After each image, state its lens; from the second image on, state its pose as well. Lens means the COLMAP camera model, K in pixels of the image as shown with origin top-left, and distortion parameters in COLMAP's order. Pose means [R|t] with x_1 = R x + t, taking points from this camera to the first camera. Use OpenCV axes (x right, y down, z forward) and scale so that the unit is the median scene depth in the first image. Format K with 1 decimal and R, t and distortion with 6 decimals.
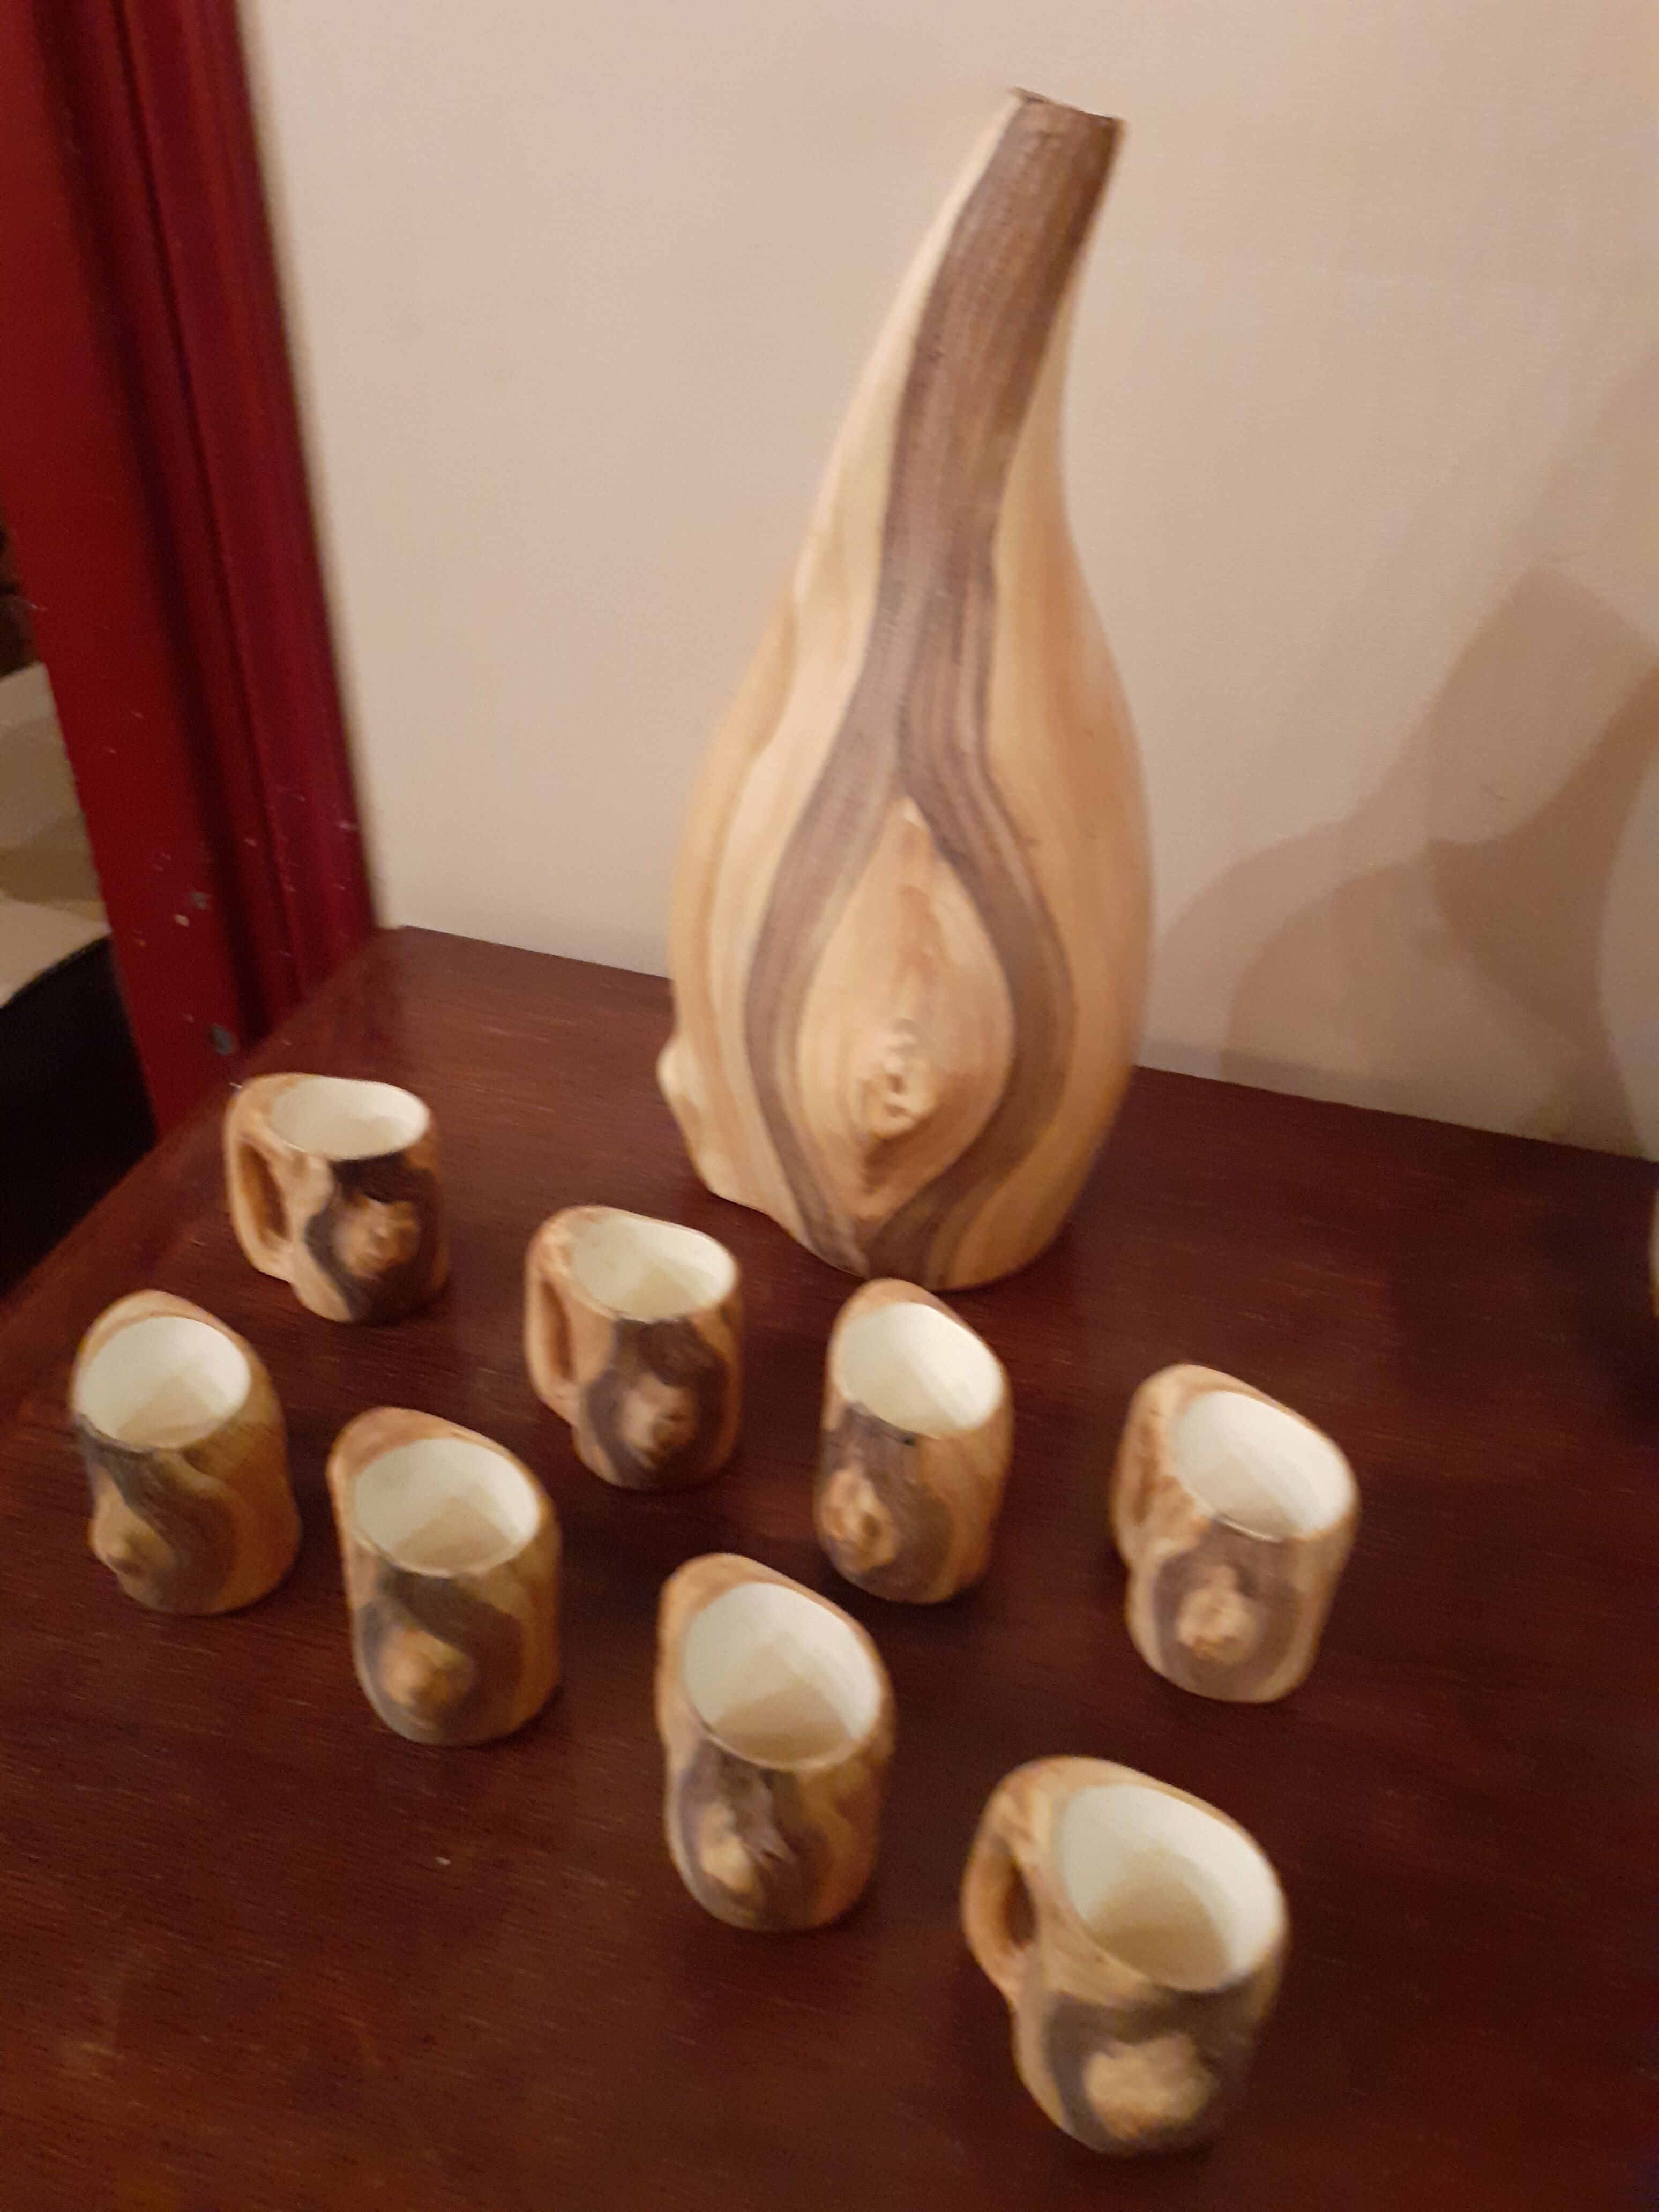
lens RADIAL K [[1712.0, 0, 829.5], [0, 1712.0, 1106.0], [0, 0, 1]] dist [0.003445, 0.006682]
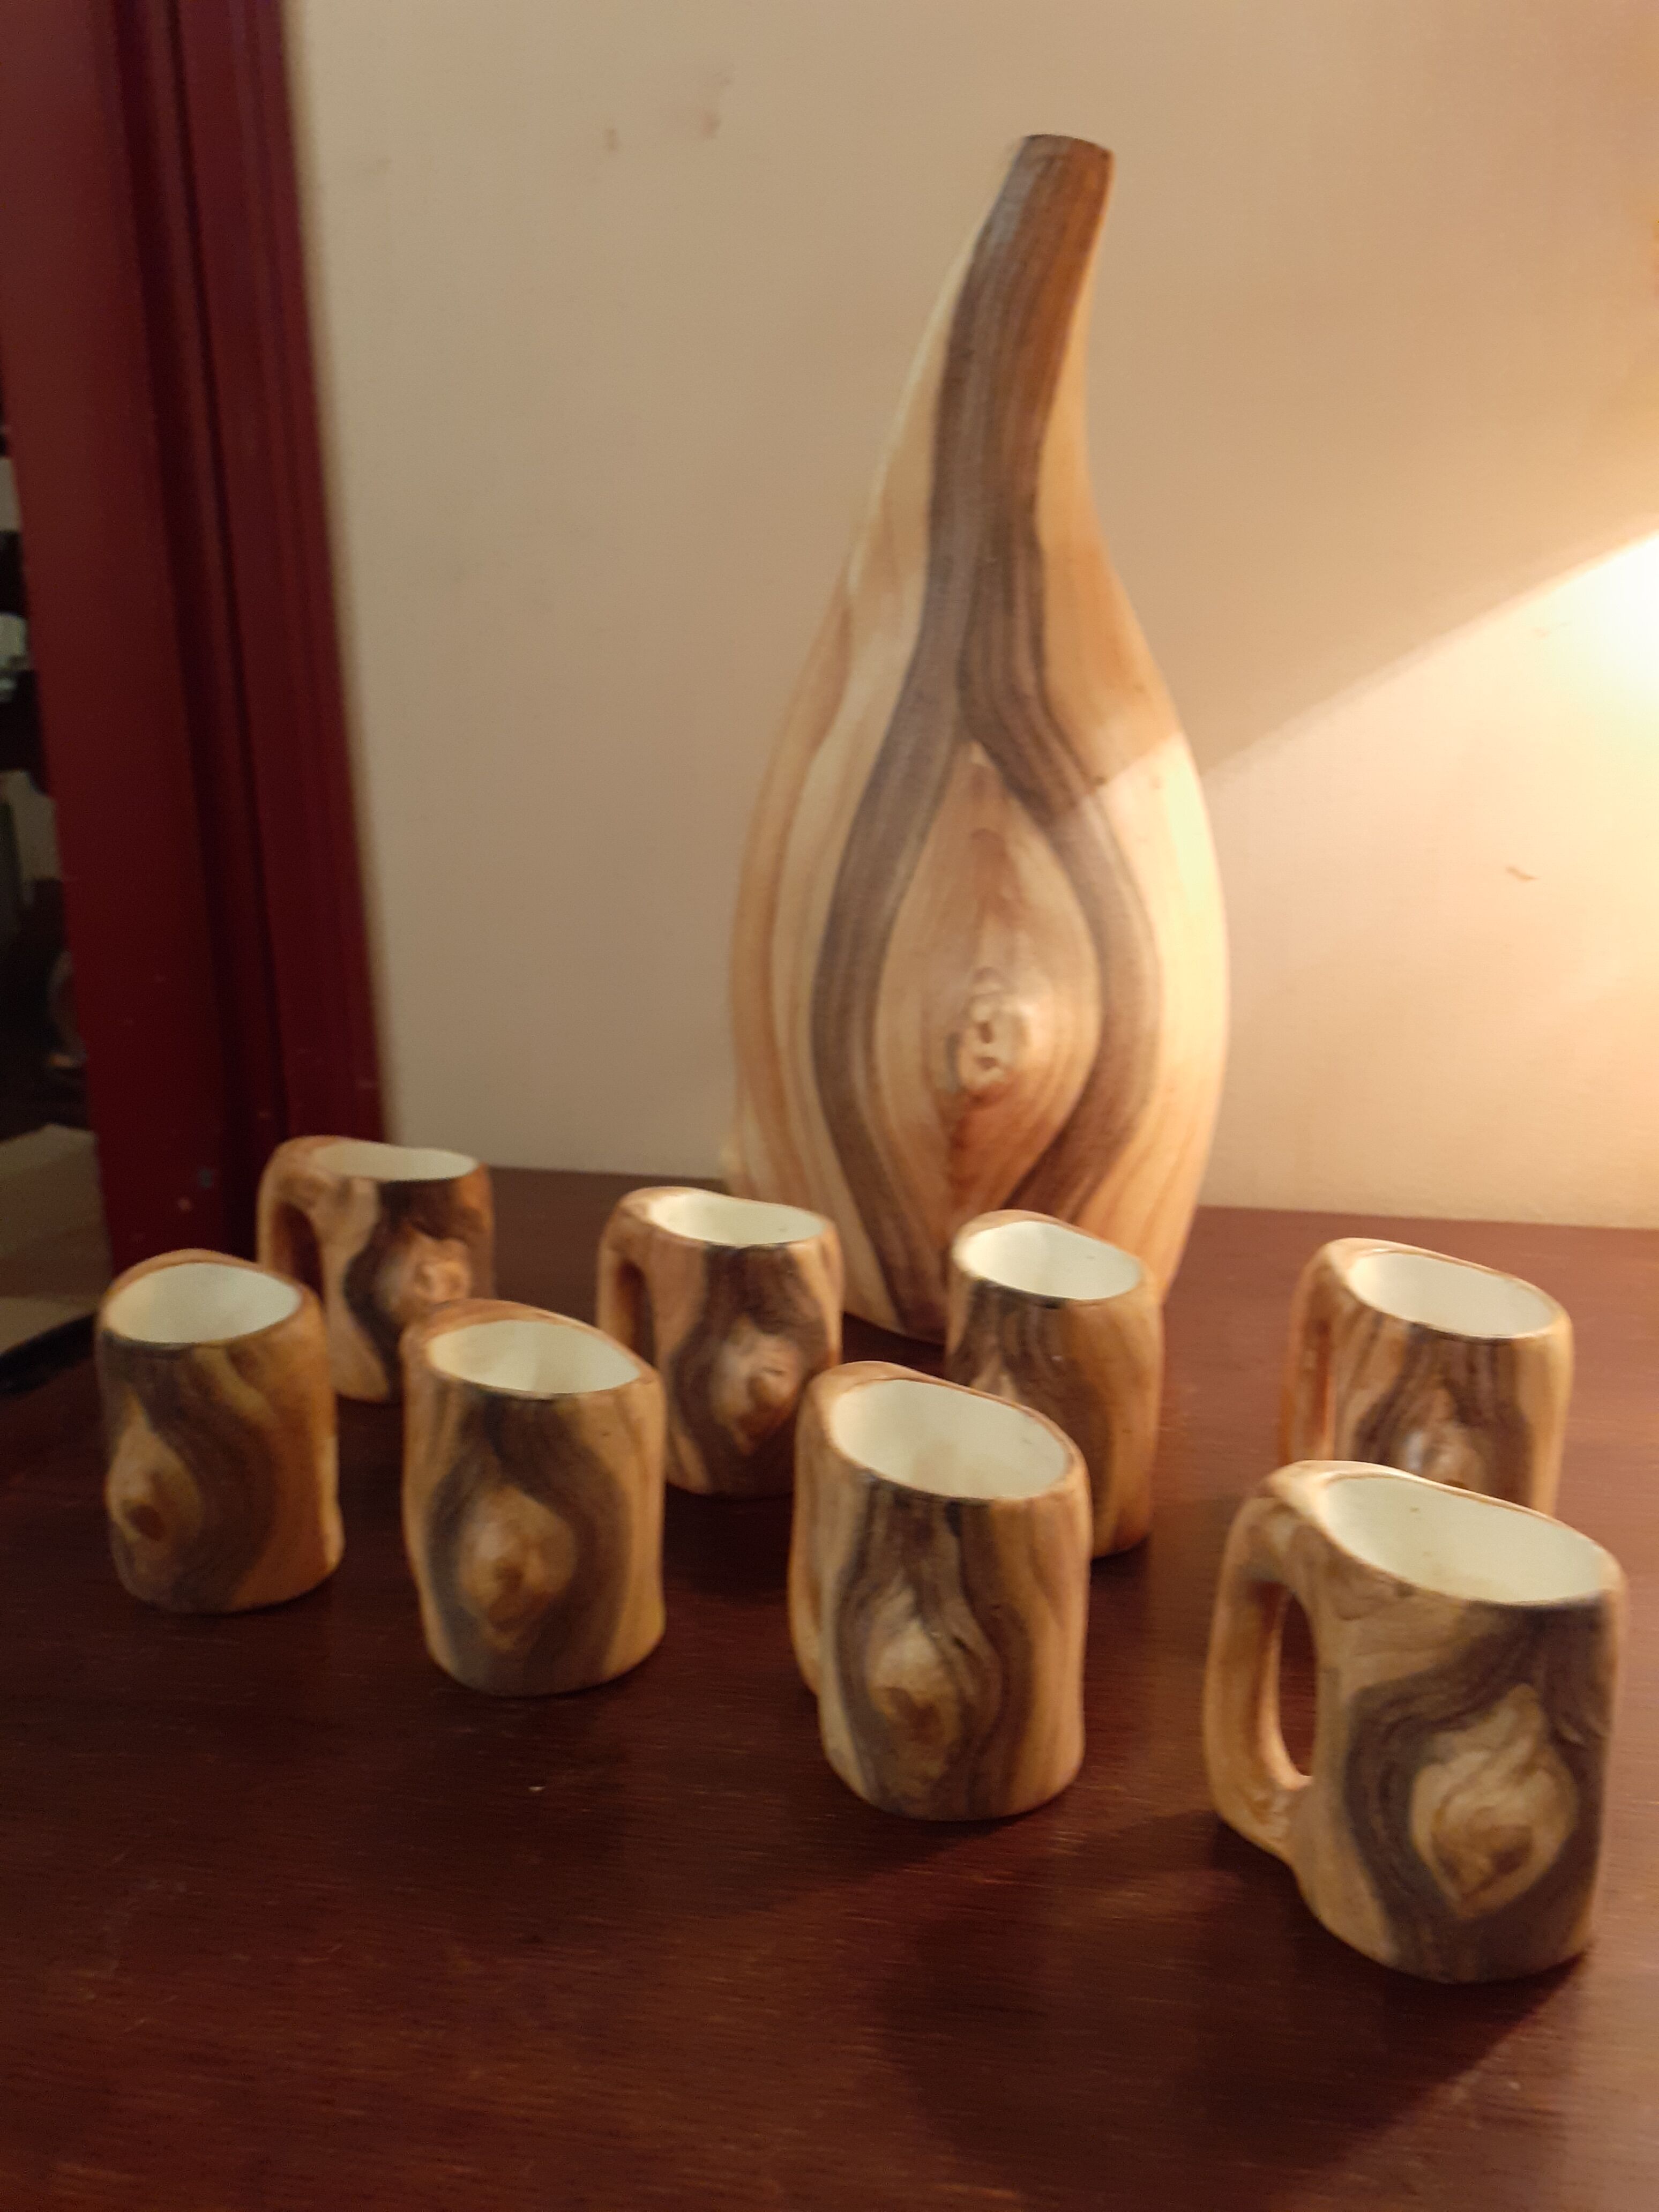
lens RADIAL K [[1759.8, 0, 821.2], [0, 1759.8, 1113.8], [0, 0, 1]] dist [0.004783, -0.003672]
pose [[0.997957, -0.056011, 0.030739, -0.090218], [0.063395, 0.927950, -0.367275, 0.407705], [-0.007953, 0.368473, 0.929604, 0.112668]]
